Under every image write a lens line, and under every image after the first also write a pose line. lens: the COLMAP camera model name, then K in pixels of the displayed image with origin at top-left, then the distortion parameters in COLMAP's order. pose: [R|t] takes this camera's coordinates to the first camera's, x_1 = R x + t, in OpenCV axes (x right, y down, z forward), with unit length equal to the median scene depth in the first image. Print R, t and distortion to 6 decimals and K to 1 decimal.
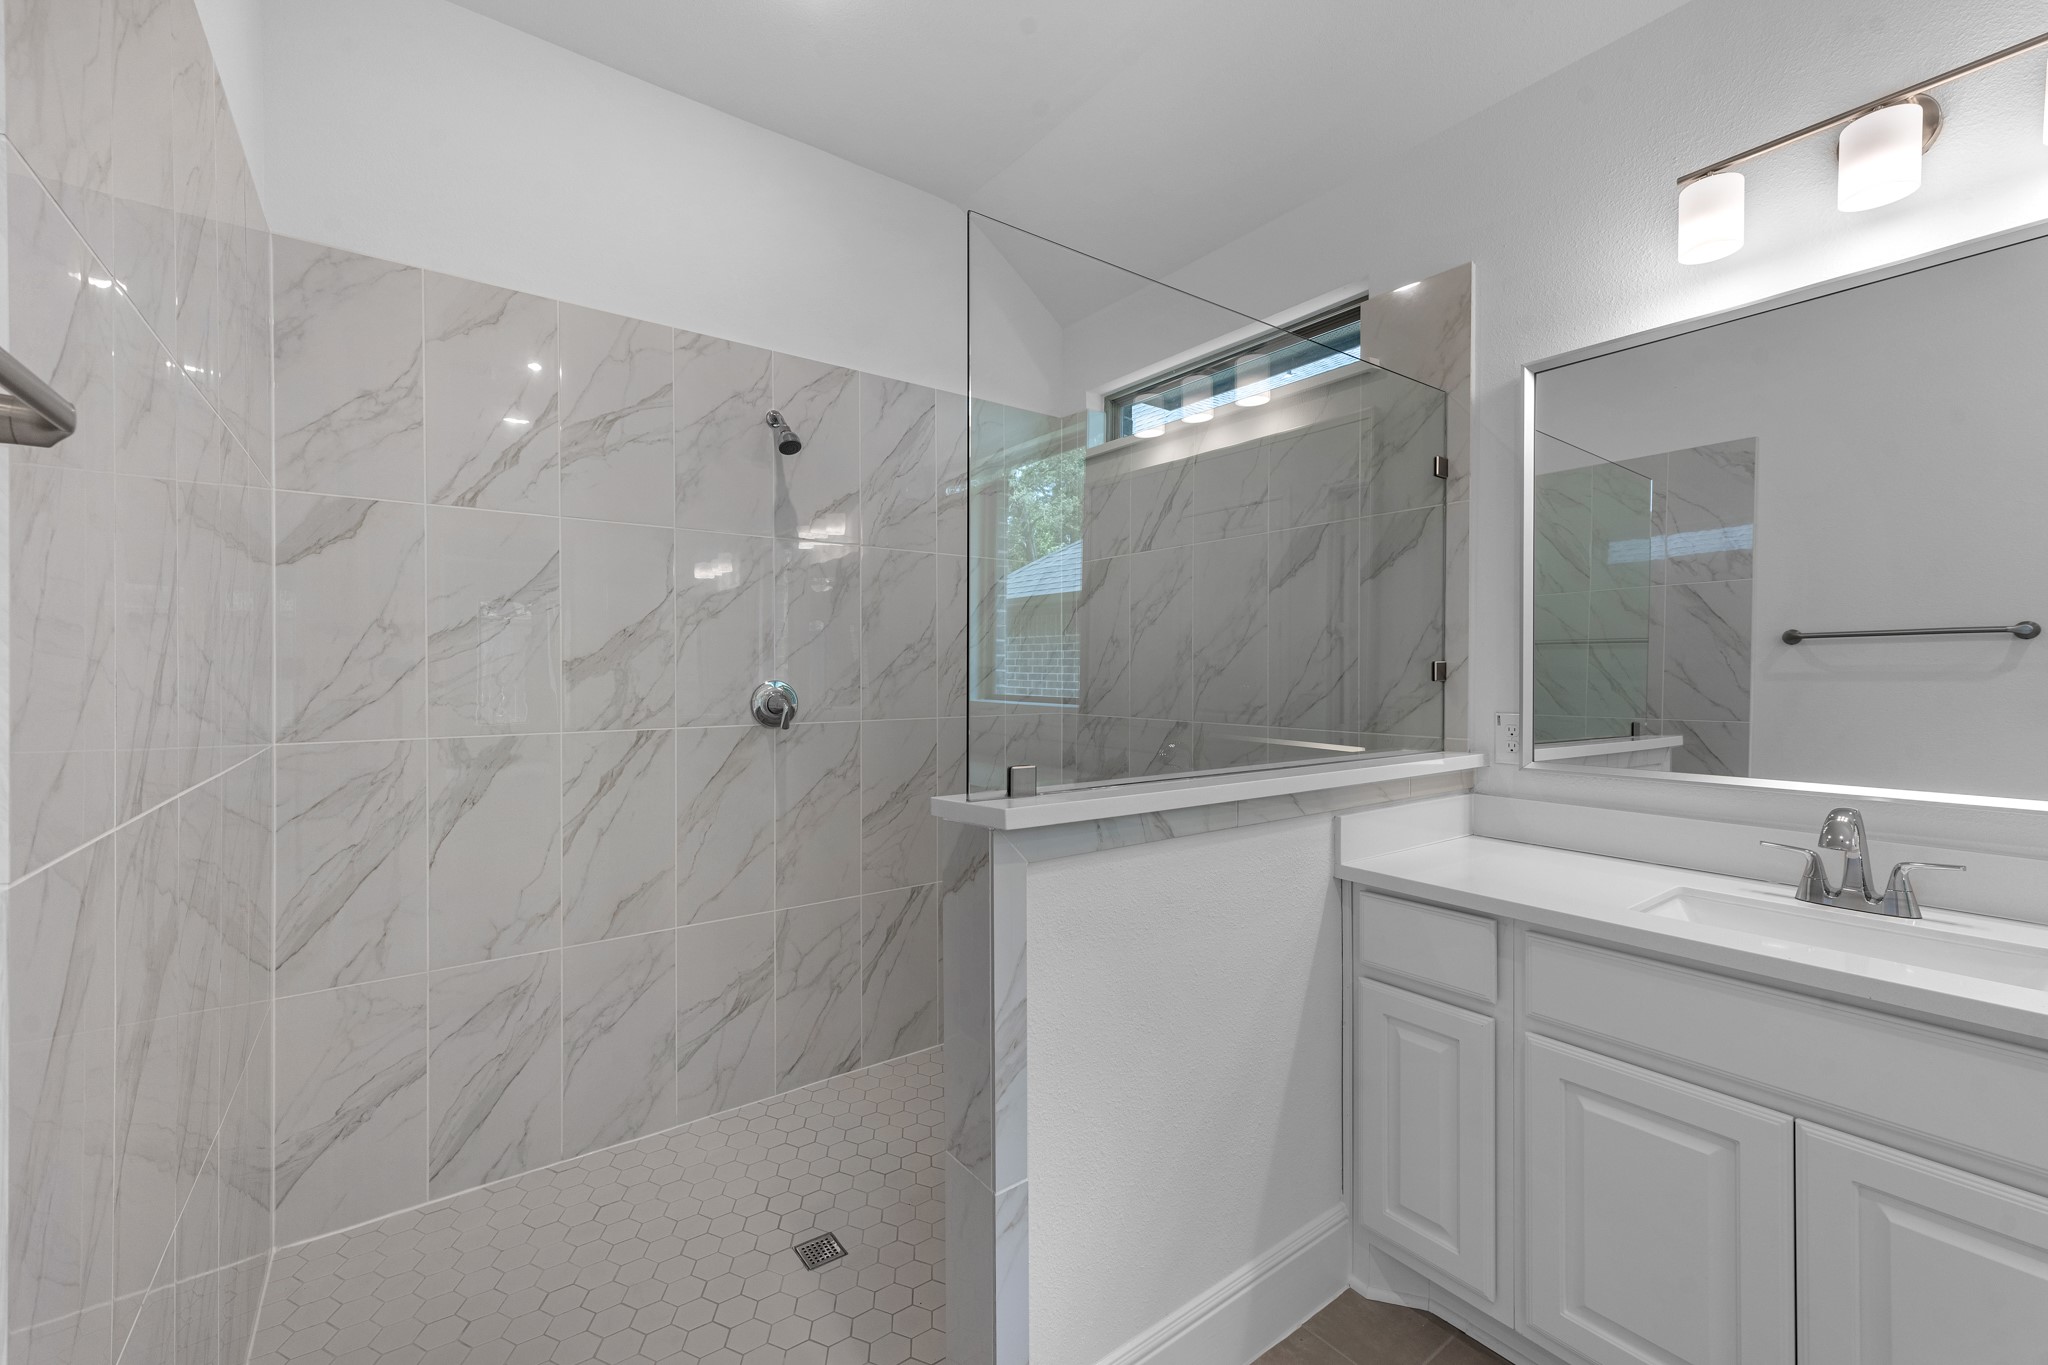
lens RADIAL K [[843.8, 0, 1024.0], [0, 843.8, 682.5], [0, 0, 1]] dist [0.004075, 0.000323]
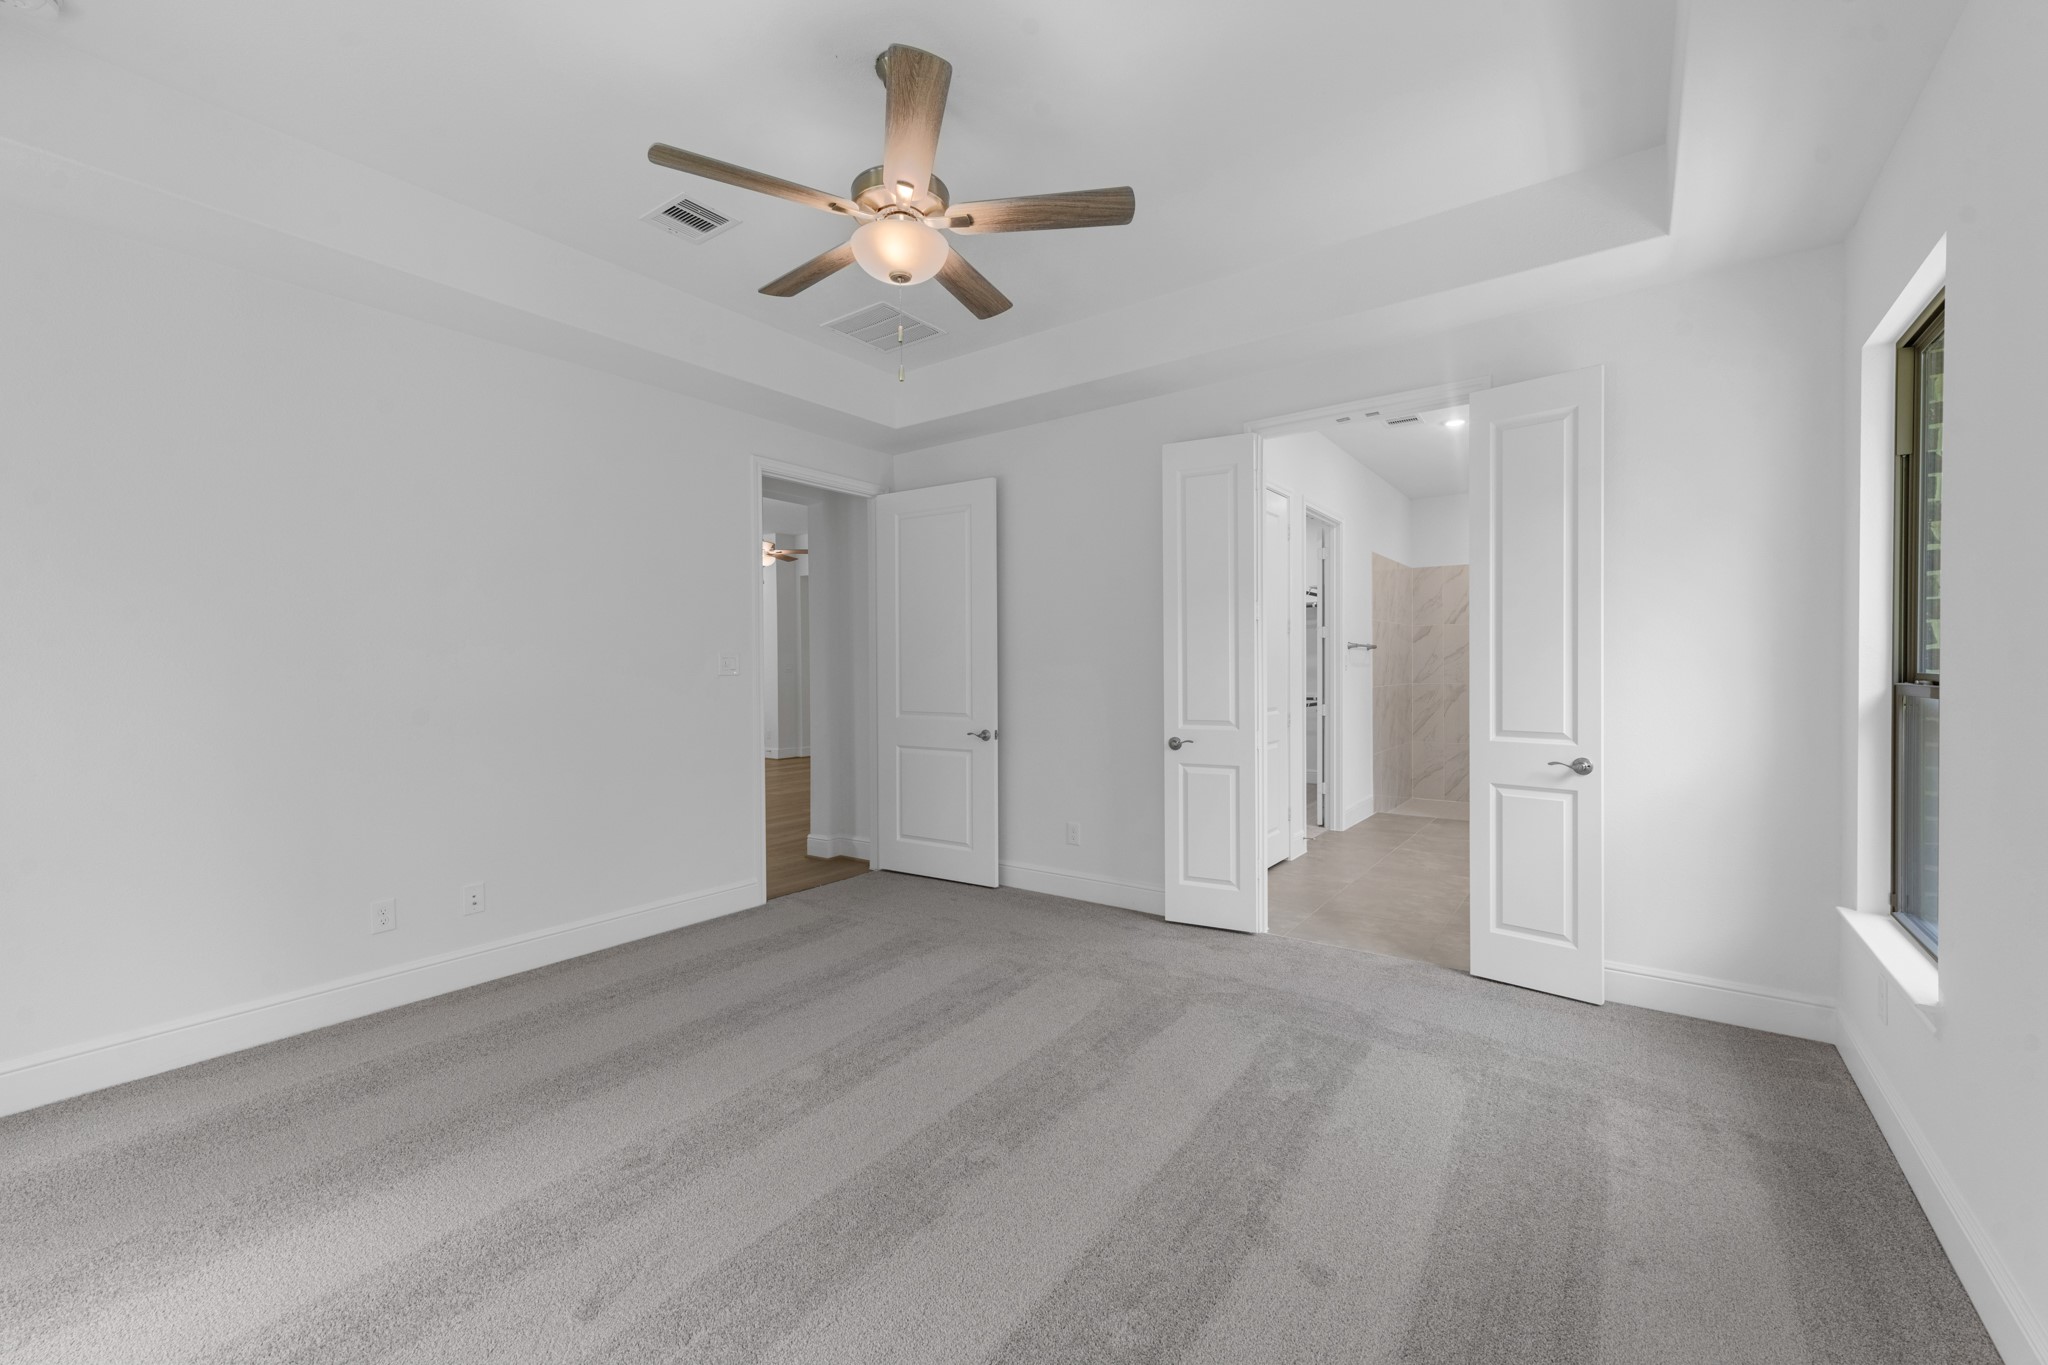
lens RADIAL K [[840.0, 0, 1027.4], [0, 840.0, 641.5], [0, 0, 1]] dist [-0.000803, -0.000054]
pose [[0.313010, -0.026103, -0.949391, 2.440793], [-0.011856, 0.999437, -0.031388, 0.015371], [0.949676, 0.021081, 0.312525, -2.101383]]
